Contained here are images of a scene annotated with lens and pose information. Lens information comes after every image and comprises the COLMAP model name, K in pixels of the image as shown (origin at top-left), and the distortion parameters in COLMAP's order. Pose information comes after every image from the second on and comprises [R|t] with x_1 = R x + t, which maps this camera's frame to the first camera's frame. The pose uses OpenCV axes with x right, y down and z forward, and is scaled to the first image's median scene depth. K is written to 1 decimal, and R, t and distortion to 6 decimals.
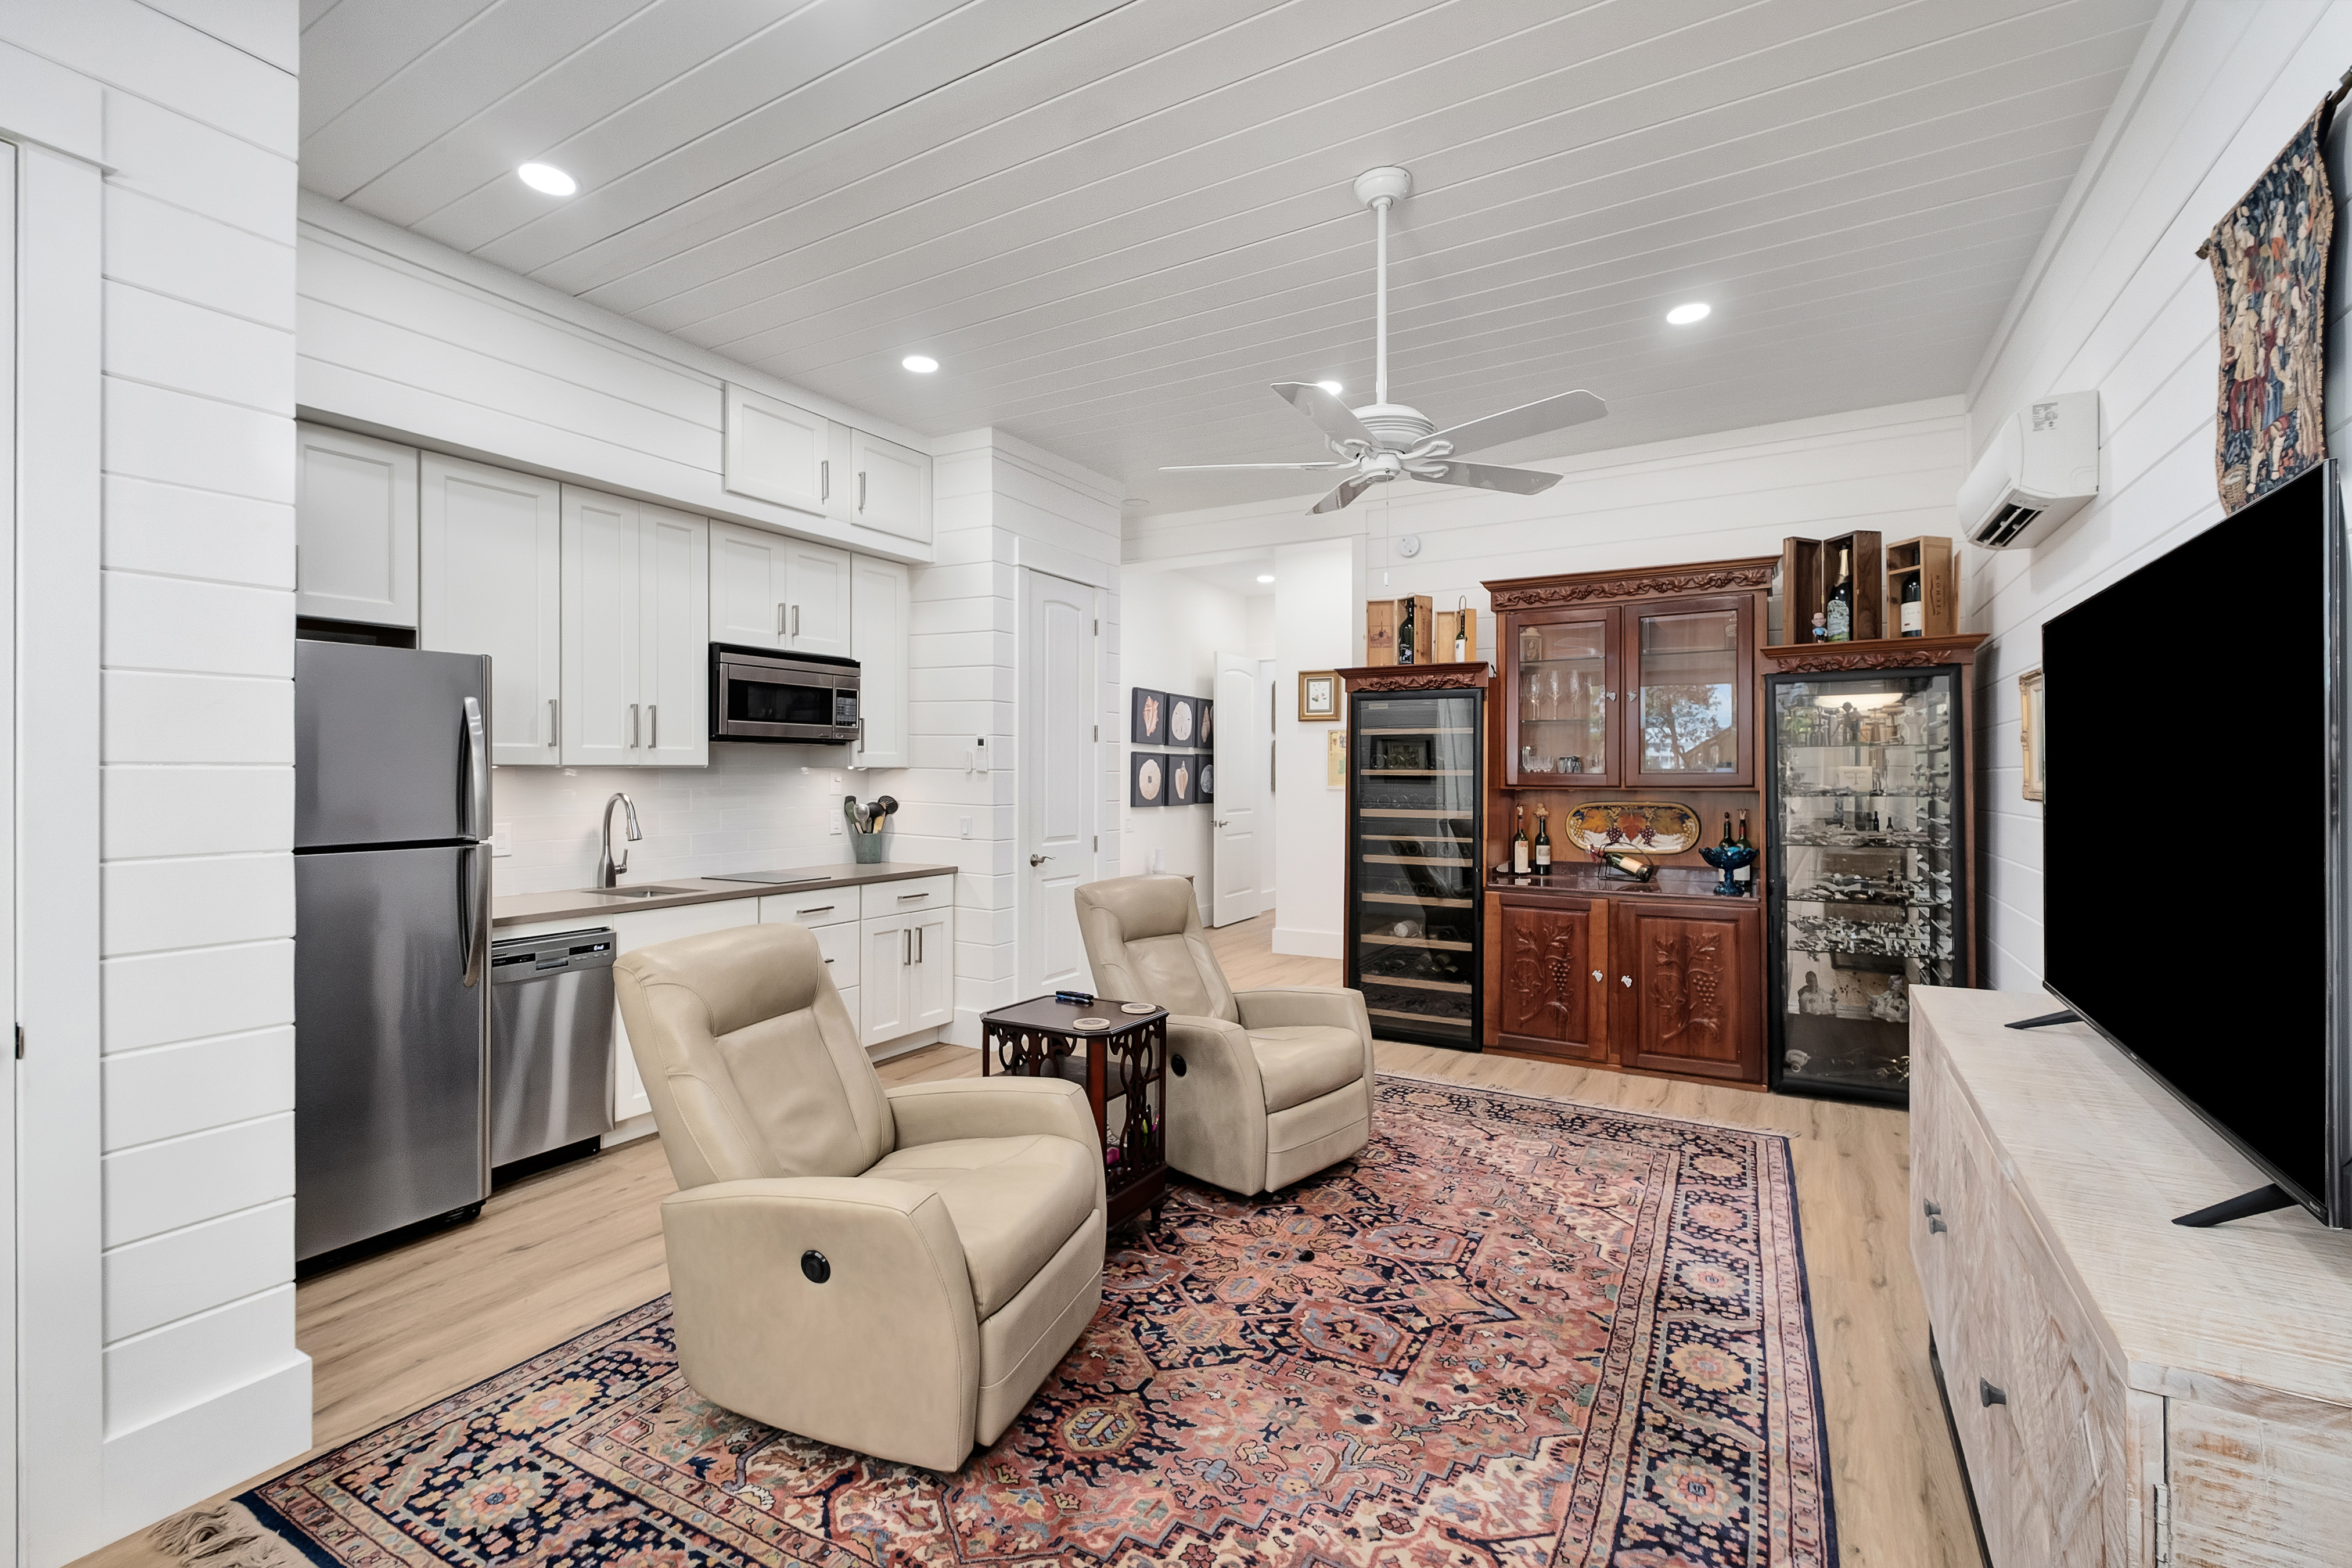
lens RADIAL K [[1022.5, 0, 1186.0], [0, 1022.5, 773.0], [0, 0, 1]] dist [0.004875, -0.004905]
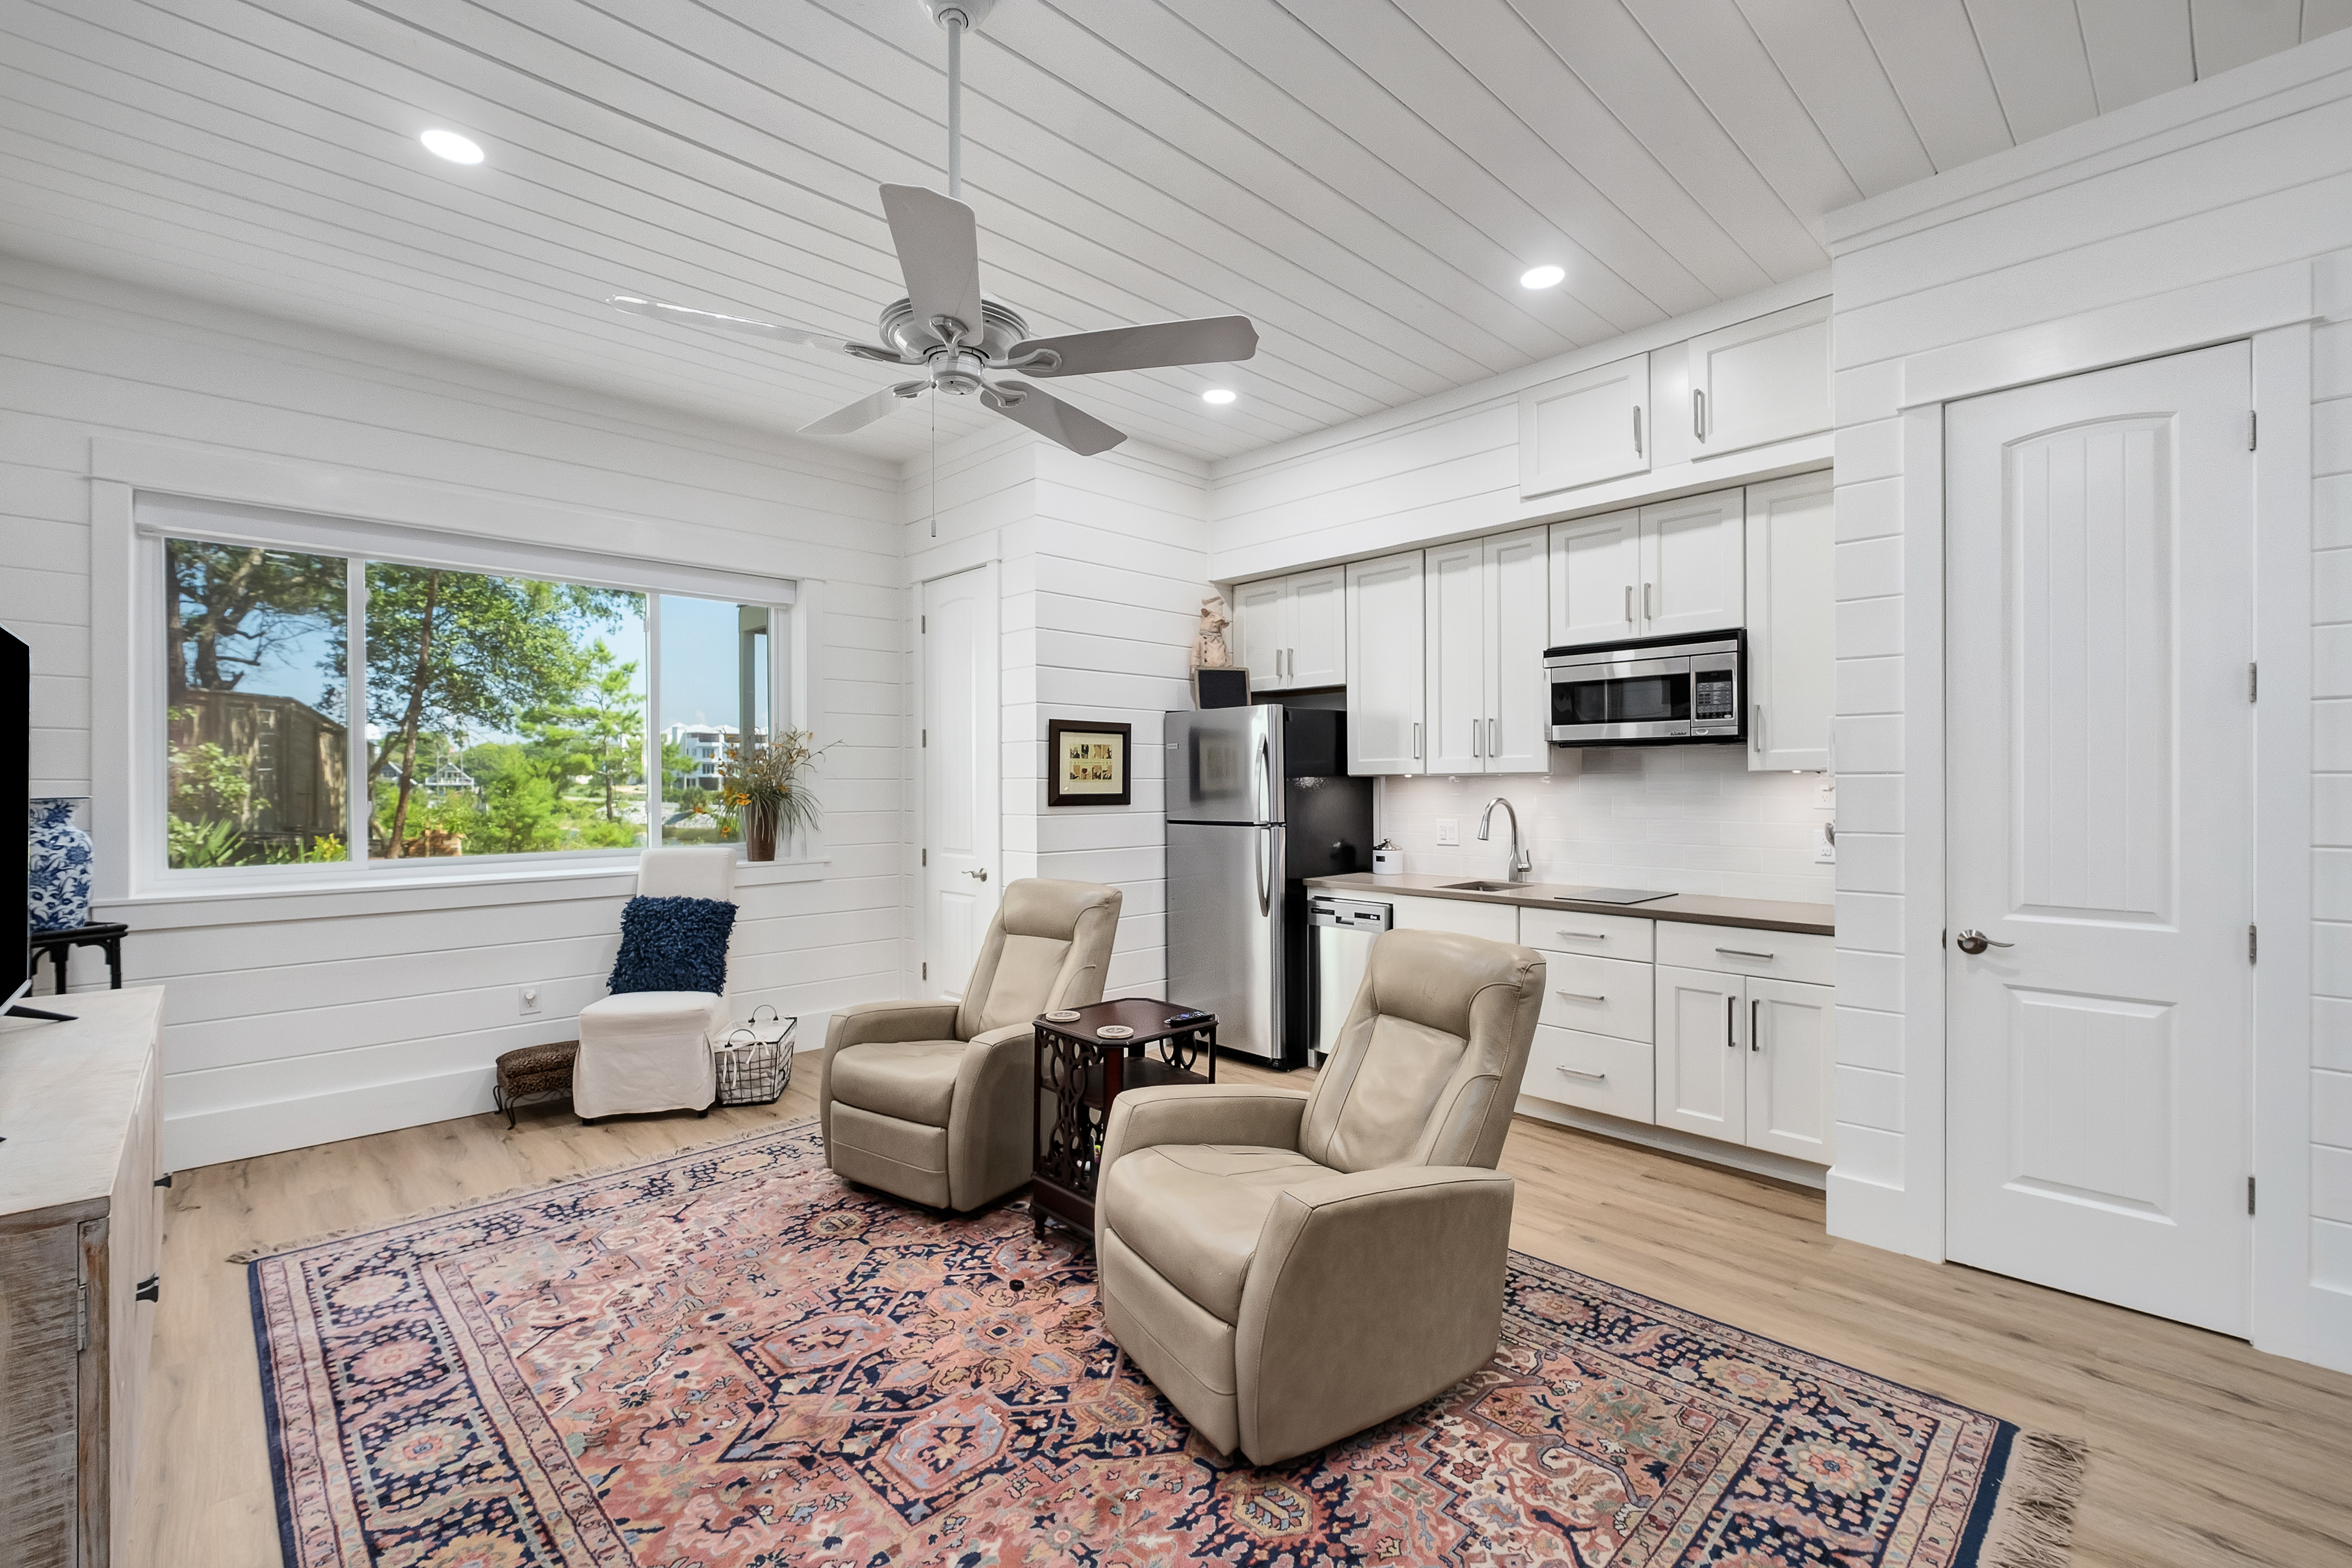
lens RADIAL K [[1022.5, 0, 1186.0], [0, 1022.5, 773.0], [0, 0, 1]] dist [0.004875, -0.004905]
pose [[-0.278792, -0.005914, -0.960333, 0.986590], [0.003375, 0.999969, -0.007138, -0.000951], [0.960346, -0.005231, -0.278763, 1.559010]]
